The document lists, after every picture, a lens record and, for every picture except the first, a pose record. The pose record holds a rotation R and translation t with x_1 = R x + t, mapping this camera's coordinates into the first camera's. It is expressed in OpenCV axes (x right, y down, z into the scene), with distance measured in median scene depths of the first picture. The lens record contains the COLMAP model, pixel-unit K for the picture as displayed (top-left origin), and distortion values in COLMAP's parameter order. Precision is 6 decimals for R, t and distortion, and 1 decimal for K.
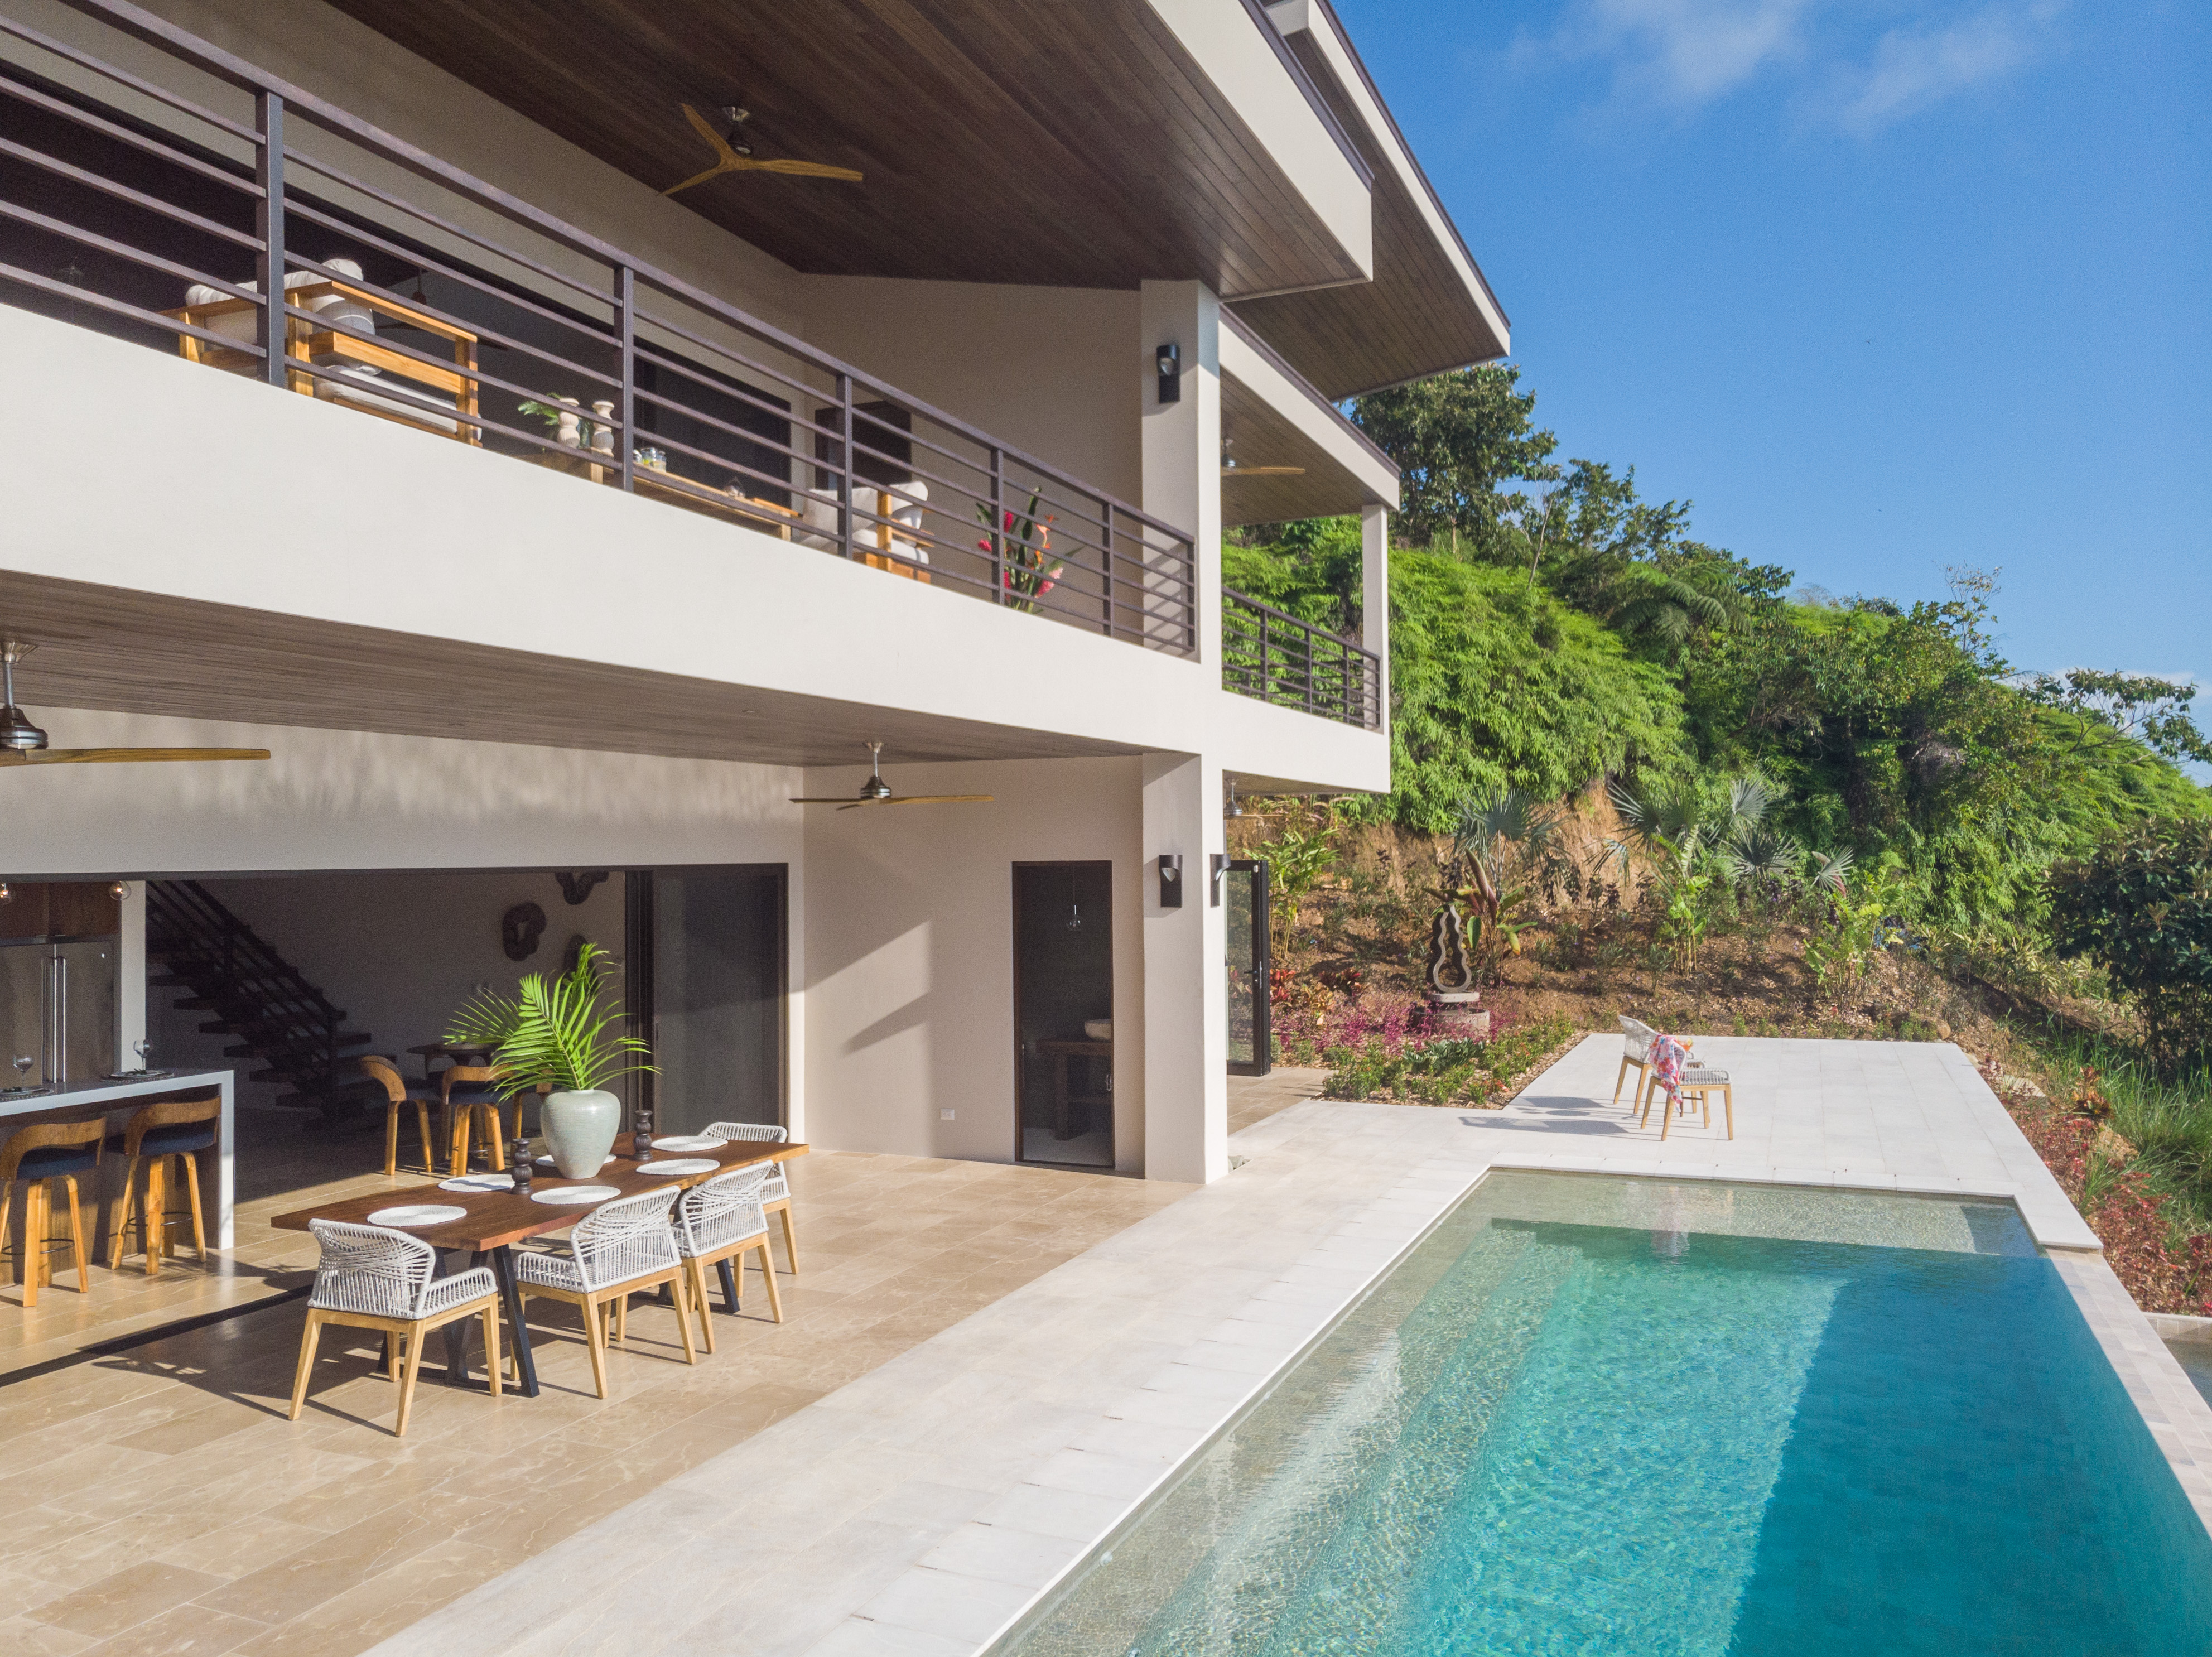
lens RADIAL K [[1666.3, 0, 1063.4], [0, 1666.3, 857.5], [0, 0, 1]] dist [0.112051, -0.352226]
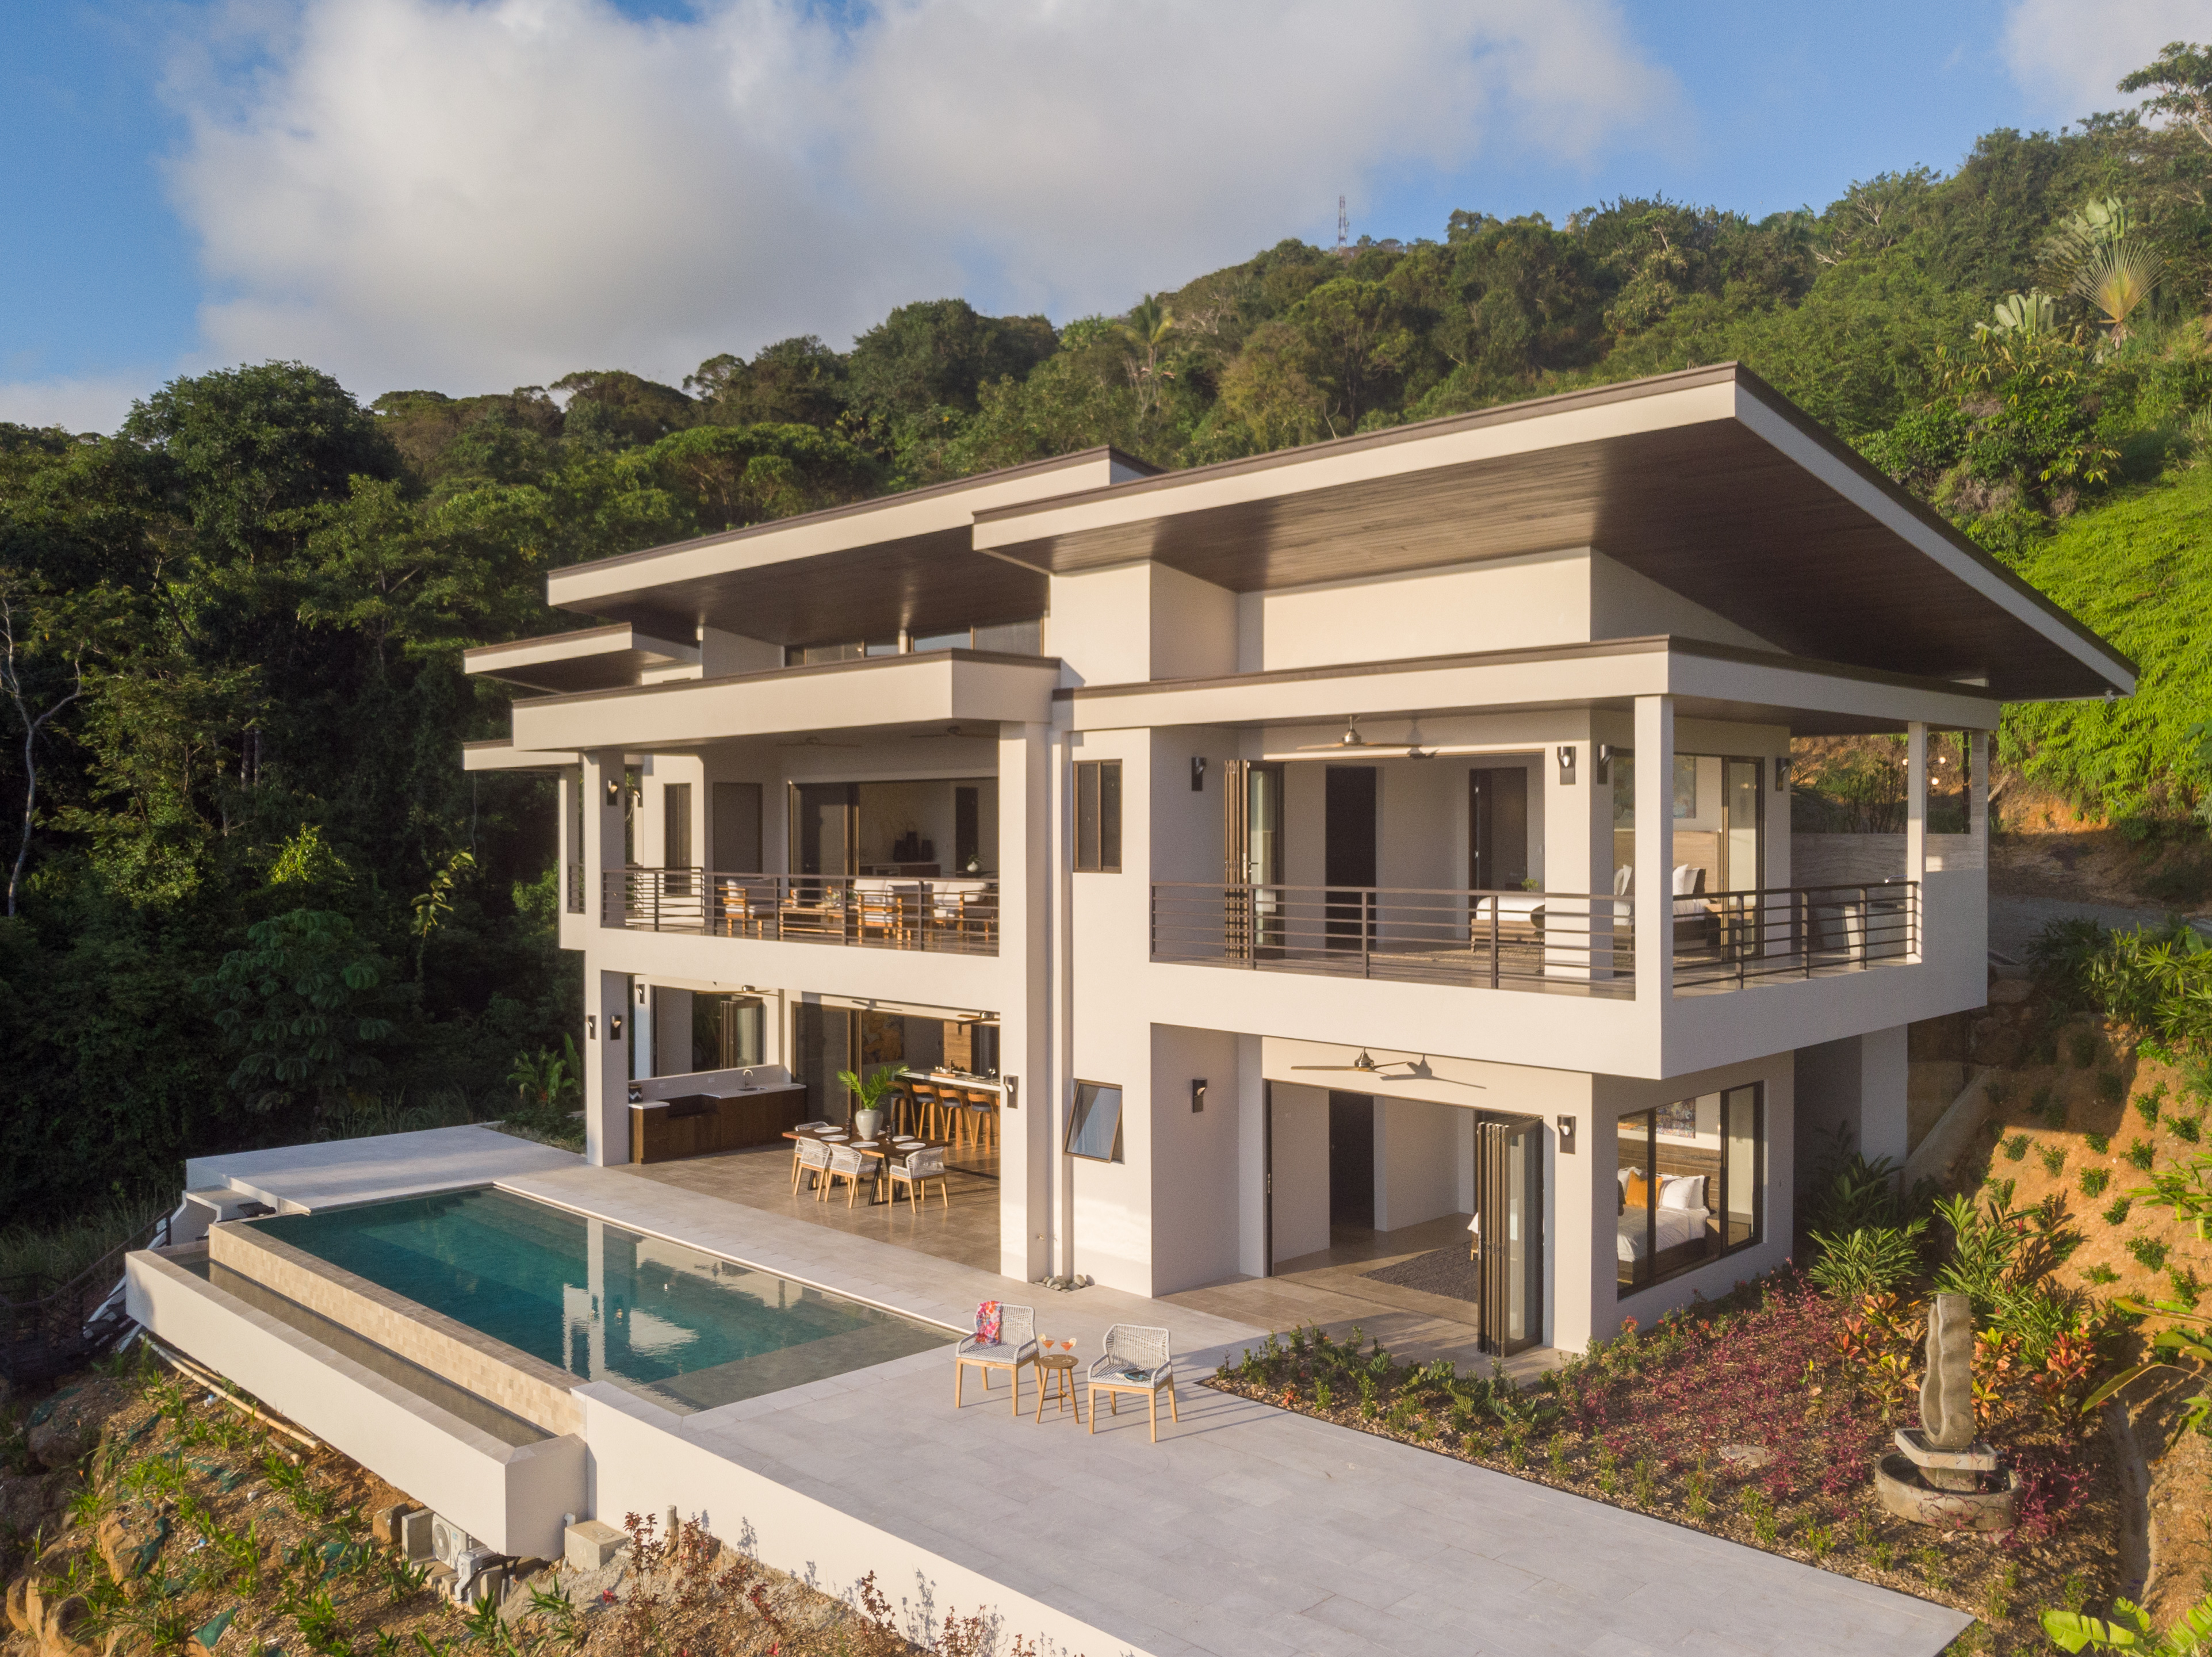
lens RADIAL K [[1729.0, 0, 1119.8], [0, 1729.0, 857.3], [0, 0, 1]] dist [-0.005545, 0.015326]
pose [[-0.353215, 0.029639, -0.935073, 1.066200], [0.008581, 0.999559, 0.028442, -0.172680], [0.935503, 0.002022, -0.353313, 1.122486]]
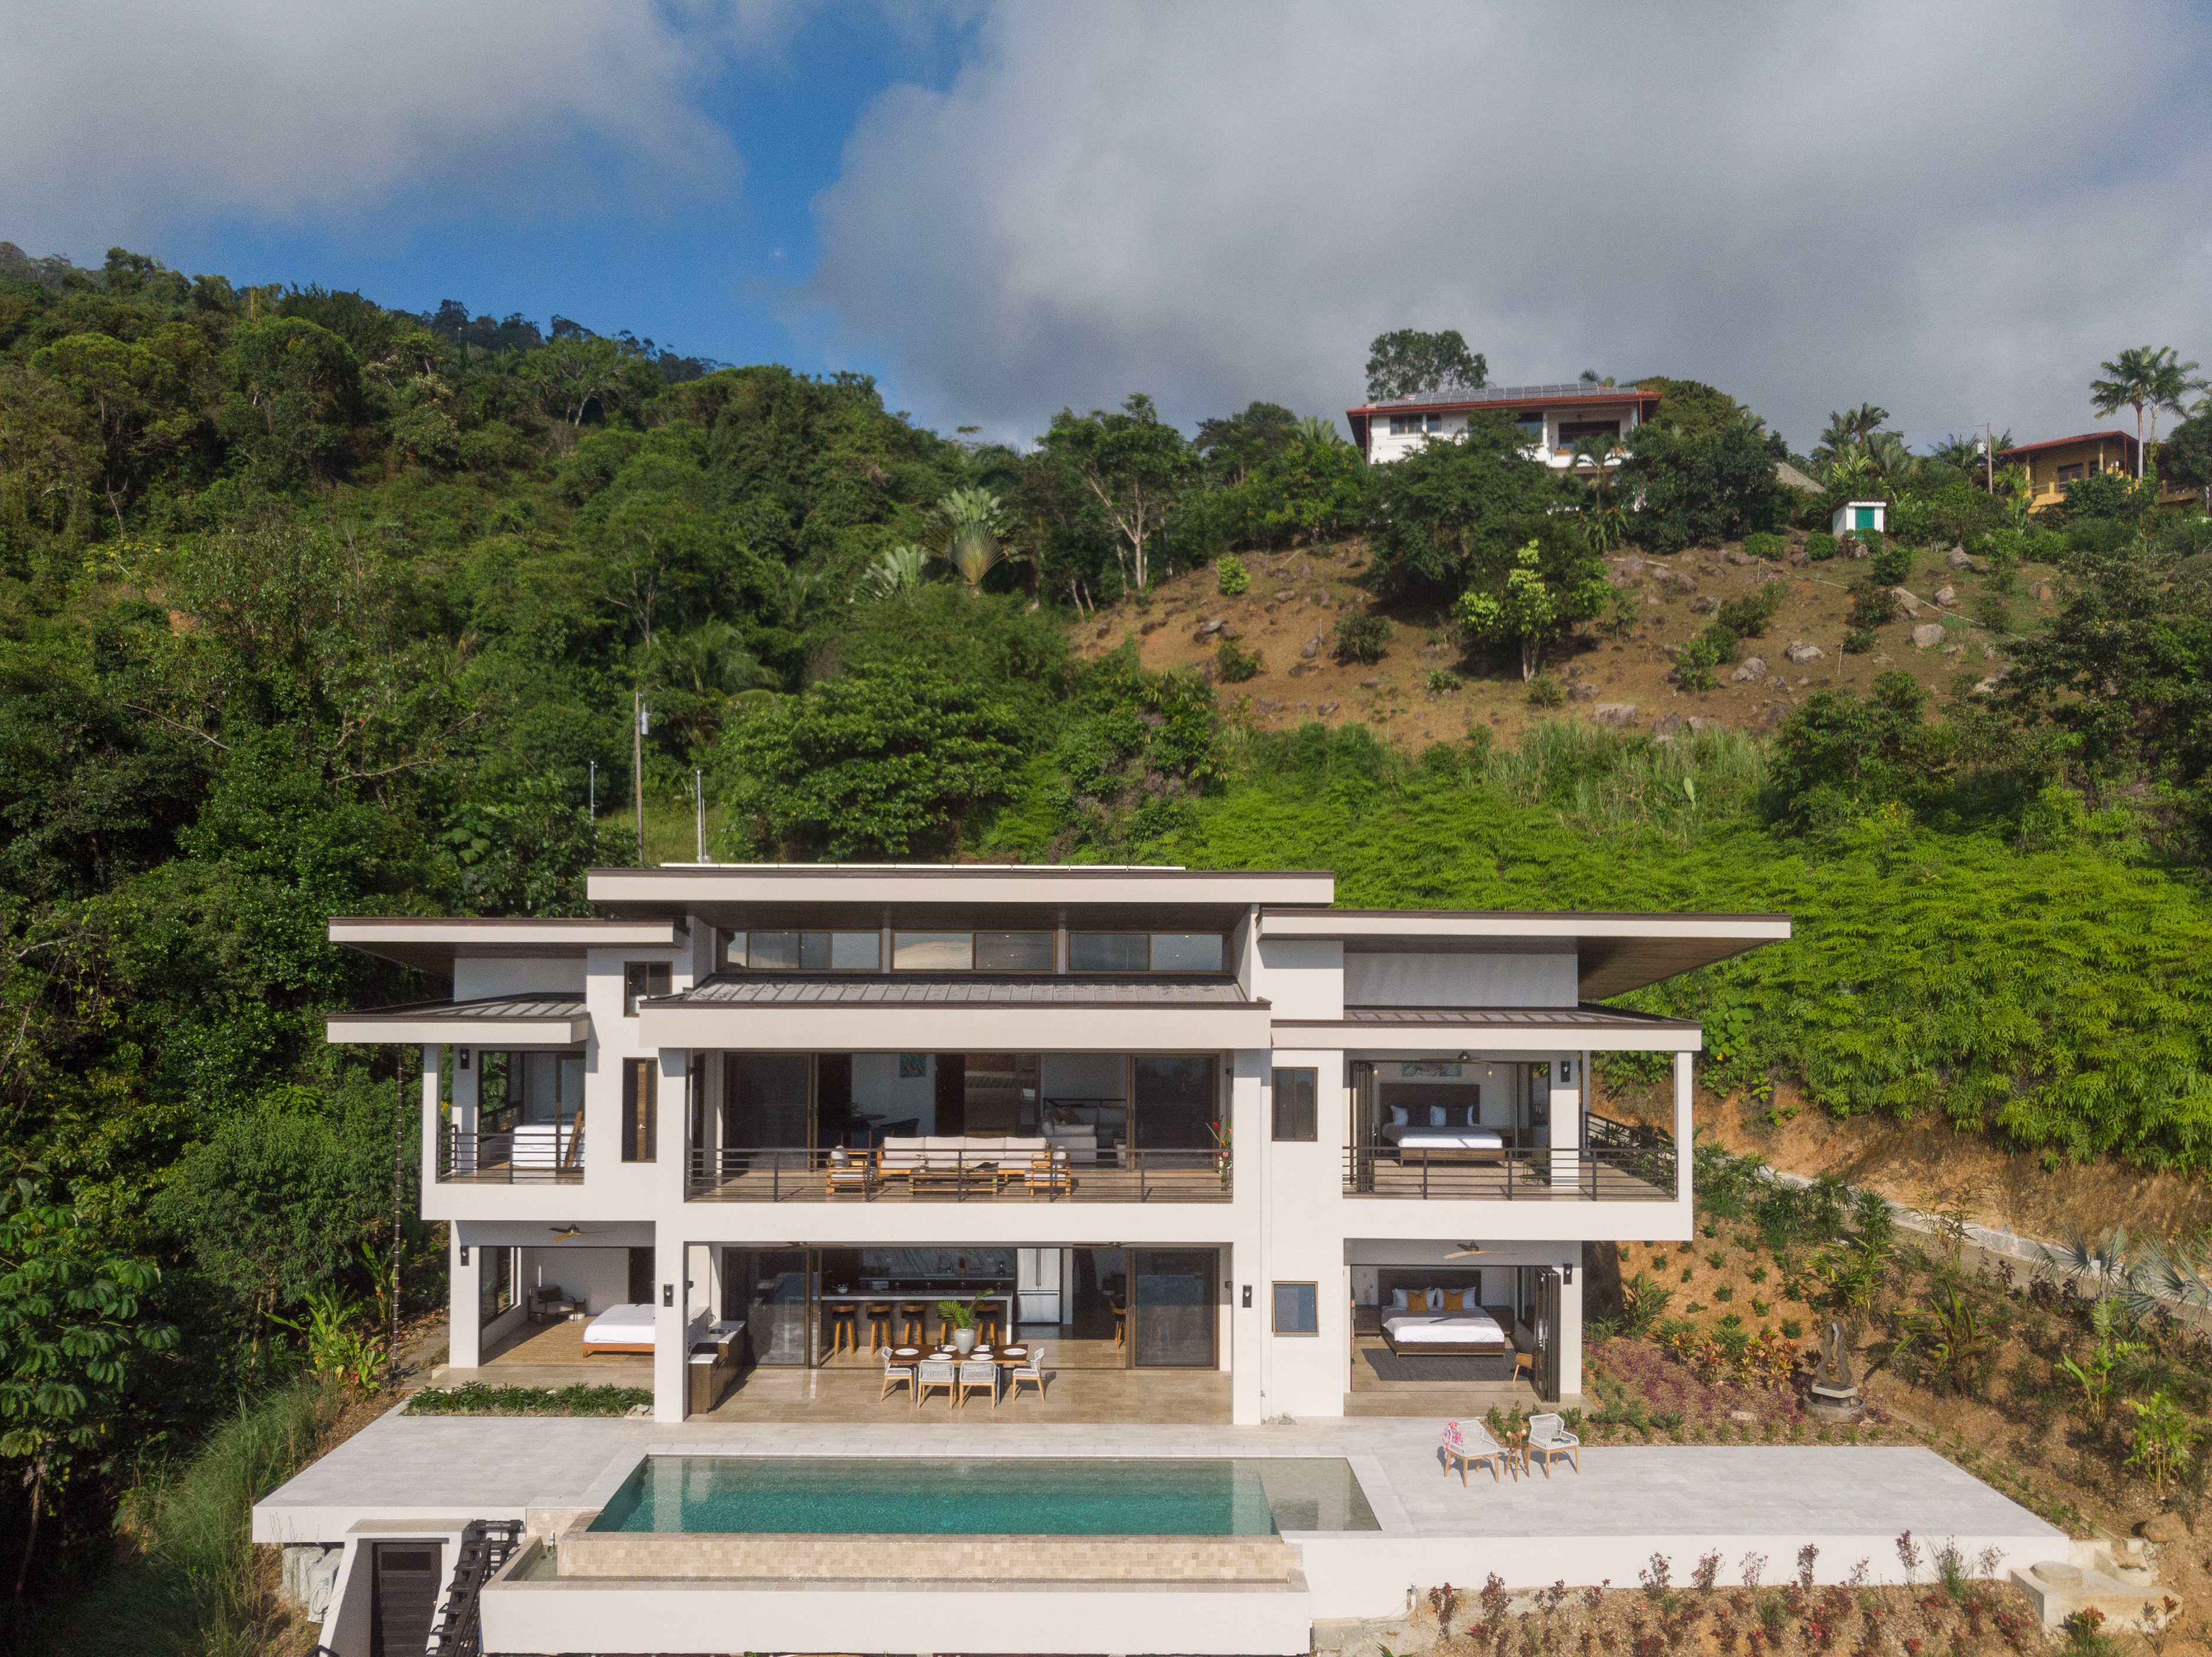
lens RADIAL K [[1769.0, 0, 1102.3], [0, 1769.0, 885.1], [0, 0, 1]] dist [0.001326, -0.009670]
pose [[0.421379, -0.000792, -0.906884, 1.512807], [-0.010091, 0.999934, -0.005562, -0.367420], [0.906828, 0.011495, 0.421343, -0.160572]]
